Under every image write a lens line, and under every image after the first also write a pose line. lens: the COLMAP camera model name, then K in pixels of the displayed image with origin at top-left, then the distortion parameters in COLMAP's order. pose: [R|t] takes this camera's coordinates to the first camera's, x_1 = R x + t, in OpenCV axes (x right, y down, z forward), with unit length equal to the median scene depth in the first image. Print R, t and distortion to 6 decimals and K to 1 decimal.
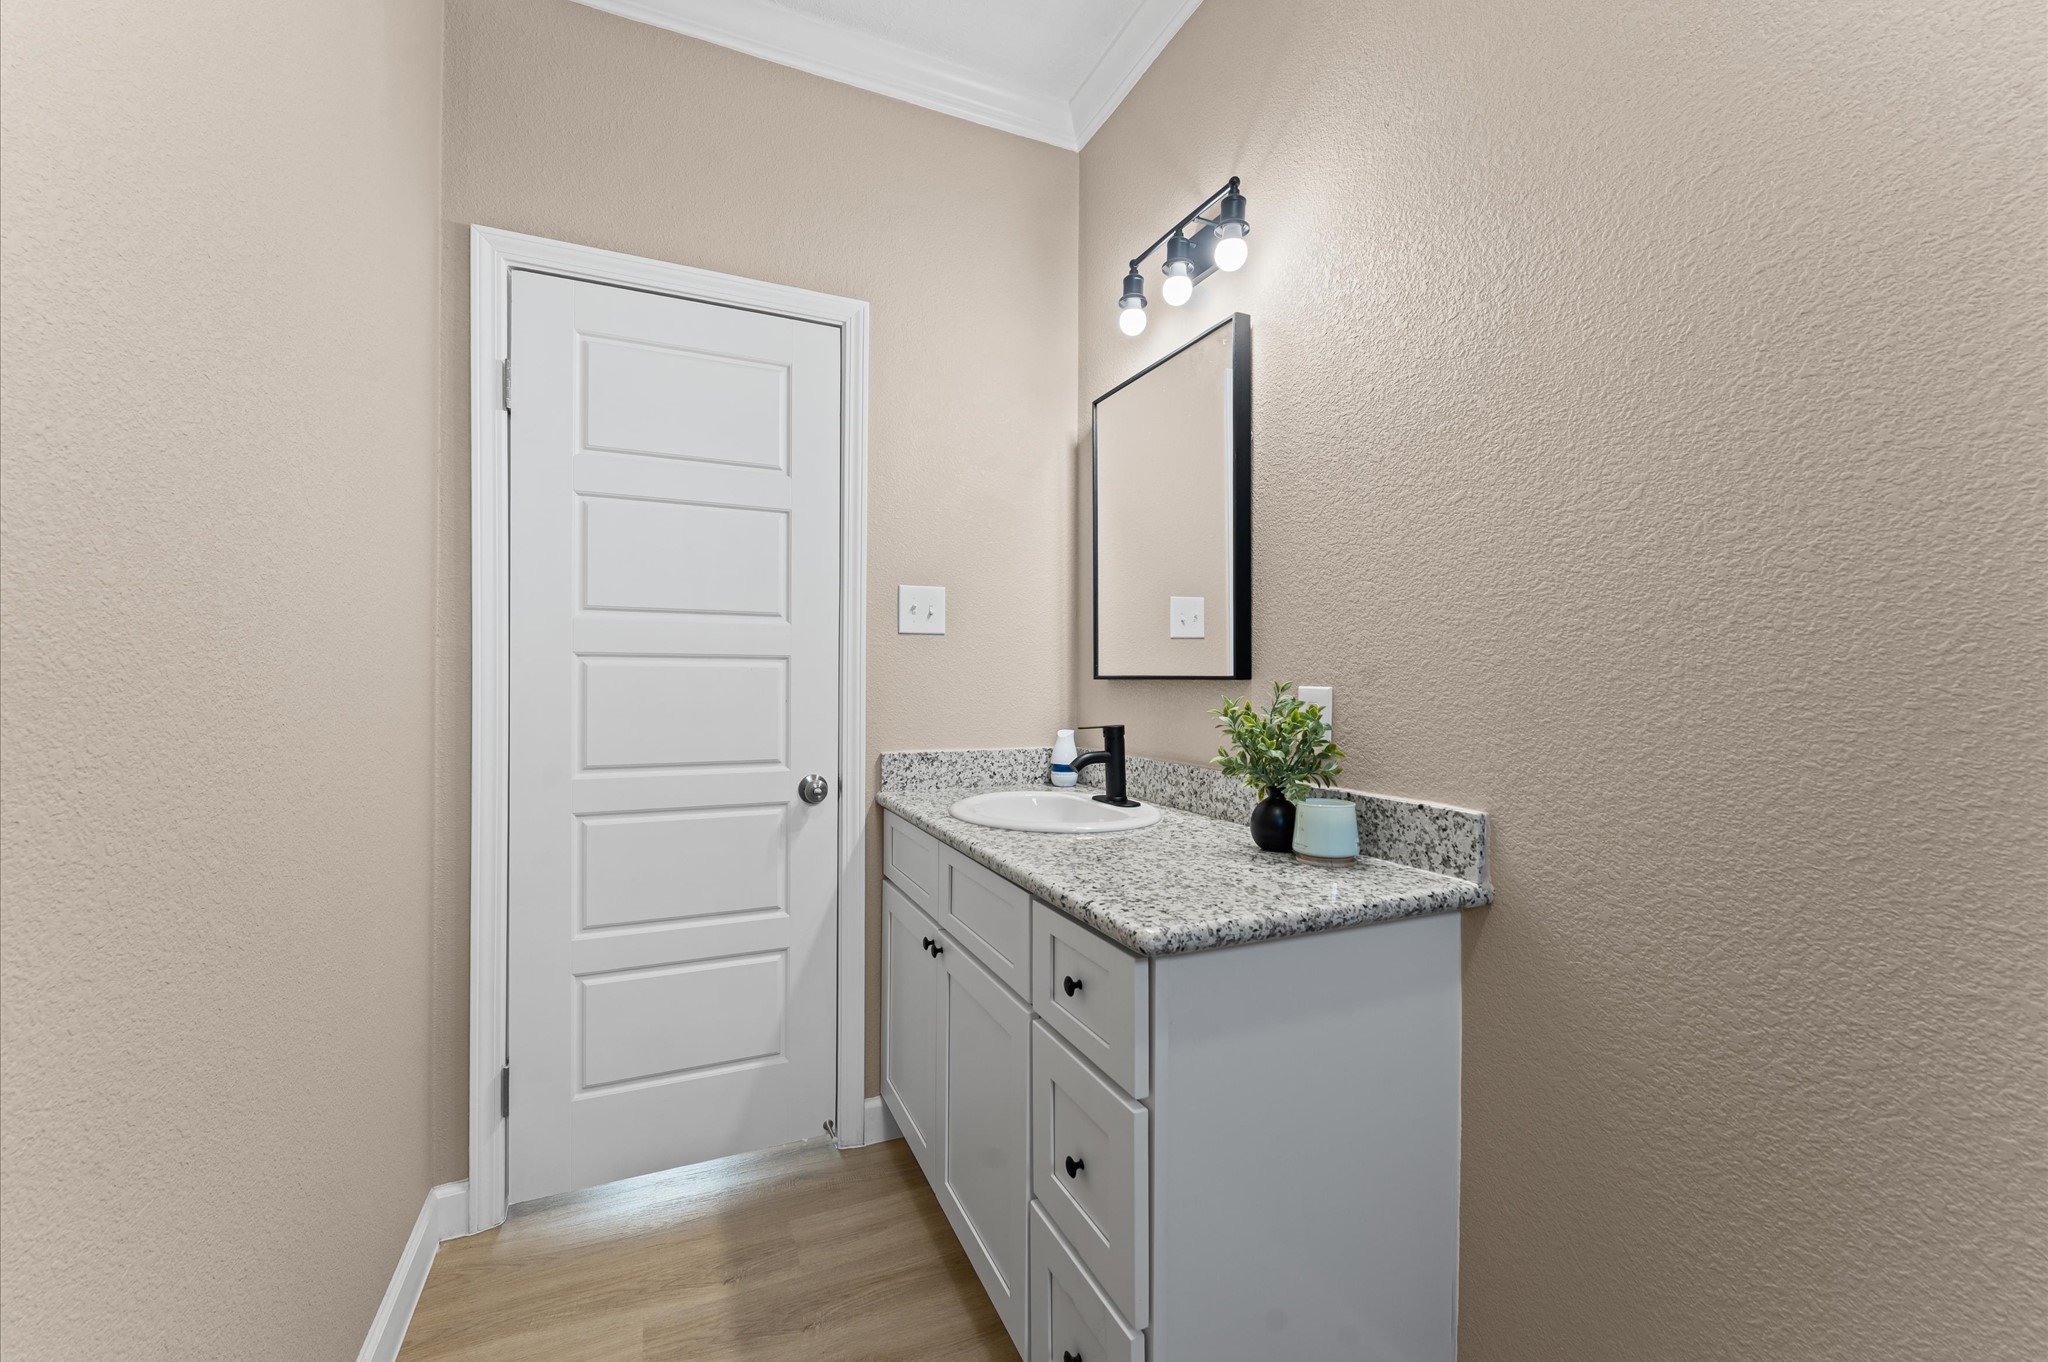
lens RADIAL K [[816.8, 0, 1014.2], [0, 816.8, 690.0], [0, 0, 1]] dist [-0.003194, -0.000277]
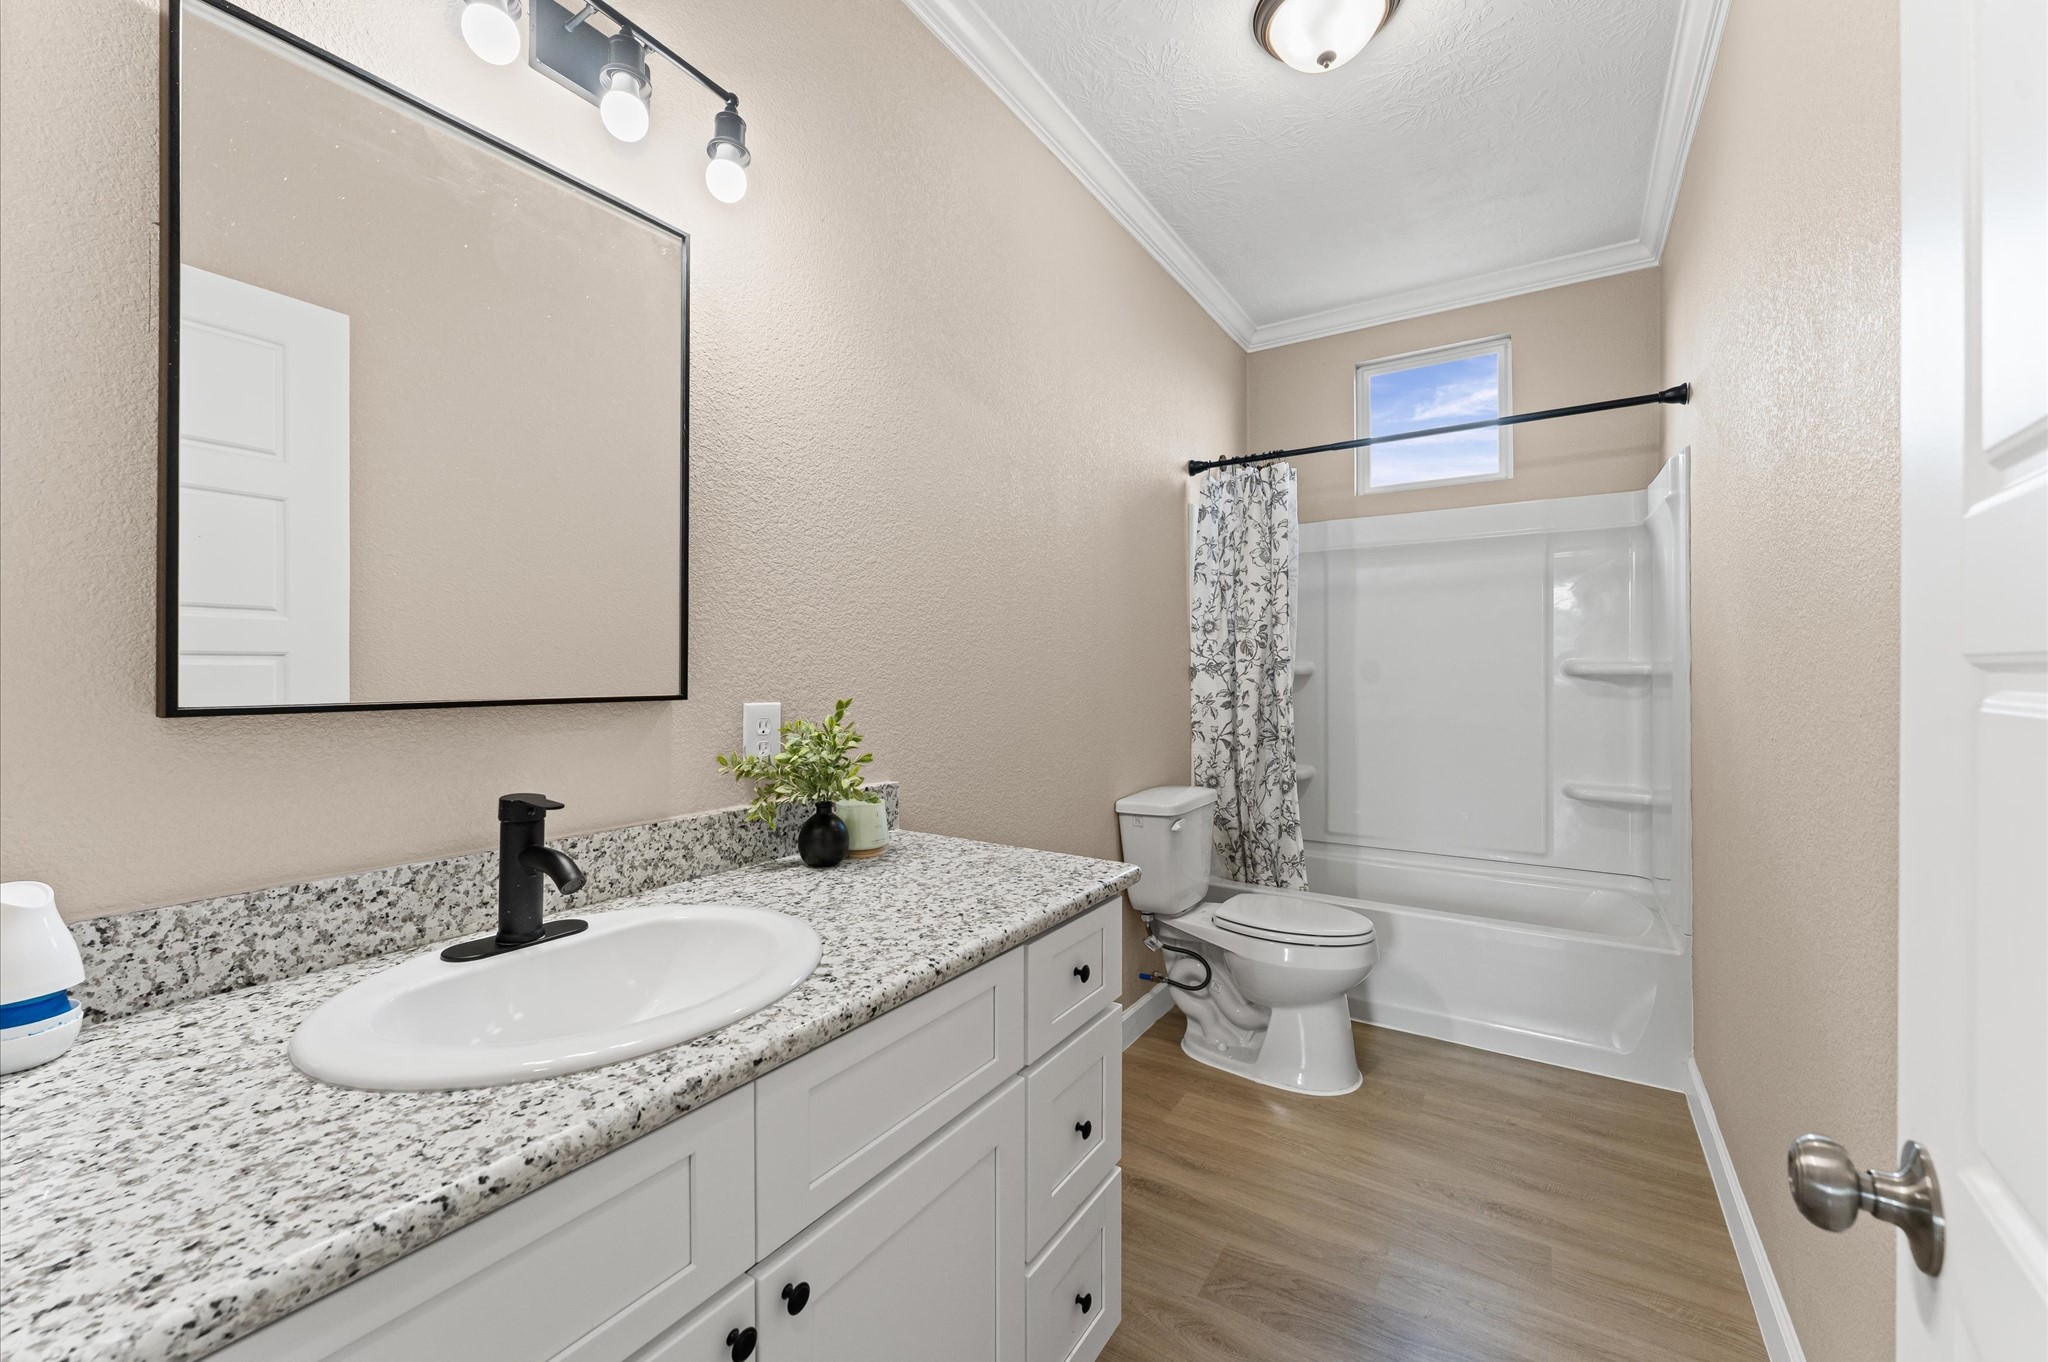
lens RADIAL K [[816.8, 0, 1014.2], [0, 816.8, 690.0], [0, 0, 1]] dist [-0.003194, -0.000277]
pose [[-0.542920, -0.019167, 0.839566, -0.535395], [0.014704, 0.999369, 0.032324, -0.040506], [-0.839656, 0.029894, -0.542296, 1.106631]]
